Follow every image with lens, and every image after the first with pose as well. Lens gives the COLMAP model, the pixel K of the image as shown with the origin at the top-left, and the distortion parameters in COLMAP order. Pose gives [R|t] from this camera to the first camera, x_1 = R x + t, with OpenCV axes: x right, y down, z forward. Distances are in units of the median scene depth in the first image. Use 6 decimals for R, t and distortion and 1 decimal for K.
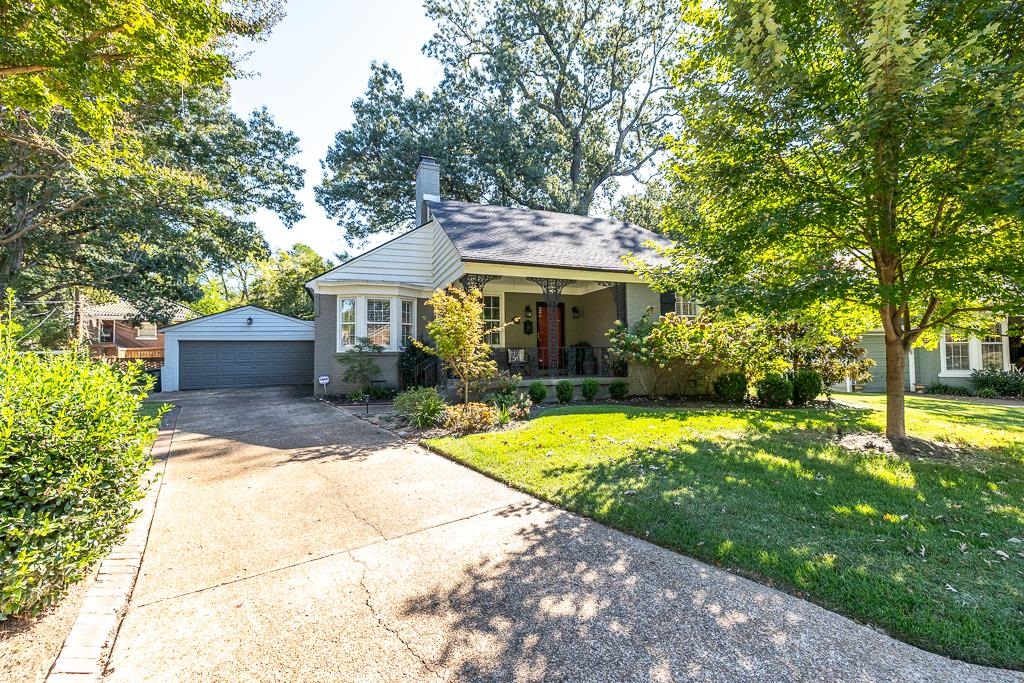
lens RADIAL K [[426.2, 0, 509.1], [0, 426.2, 337.5], [0, 0, 1]] dist [-0.002593, -0.000130]
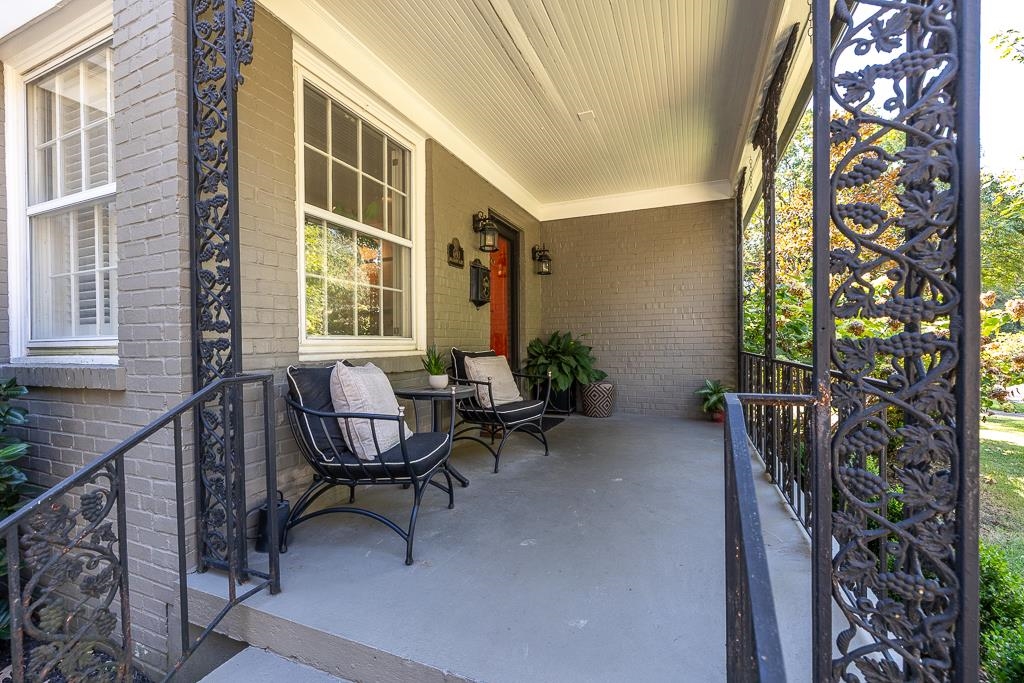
lens RADIAL K [[430.1, 0, 508.4], [0, 430.1, 344.7], [0, 0, 1]] dist [0.000152, -0.000448]
pose [[0.694023, 0.004102, 0.719942, -0.090786], [-0.031975, 0.999173, 0.025130, 0.006410], [-0.719243, -0.040461, 0.693580, 0.426284]]
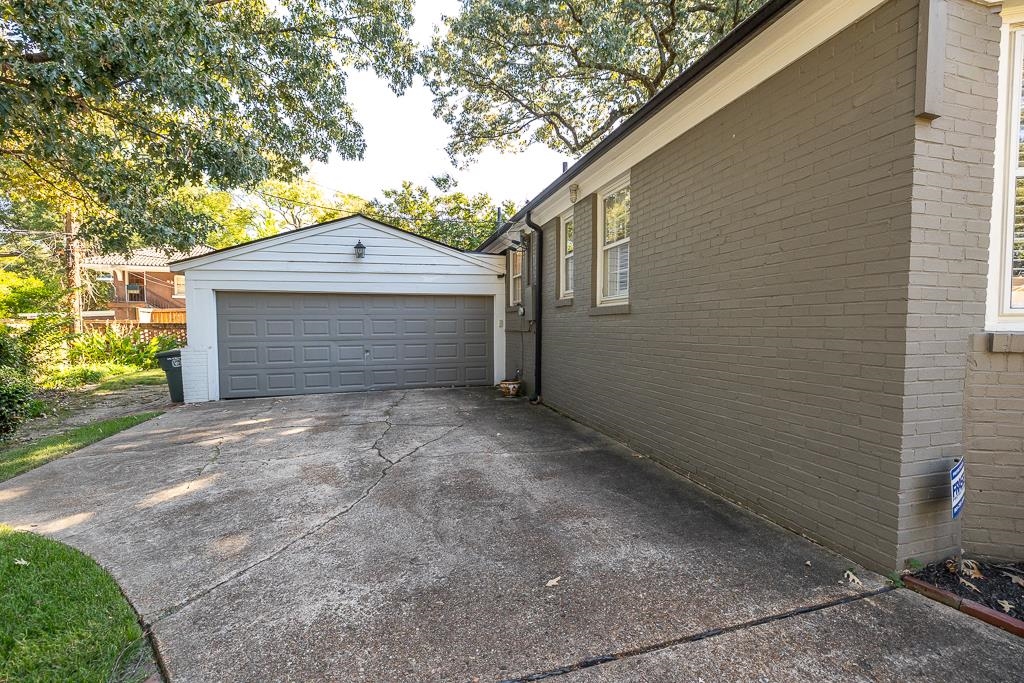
lens RADIAL K [[432.3, 0, 503.8], [0, 432.3, 340.3], [0, 0, 1]] dist [-0.000454, -0.000285]
pose [[0.995227, 0.019362, -0.095644, -0.322379], [-0.011487, 0.996549, 0.082205, 0.014332], [0.096906, -0.080714, 0.992015, 0.430773]]
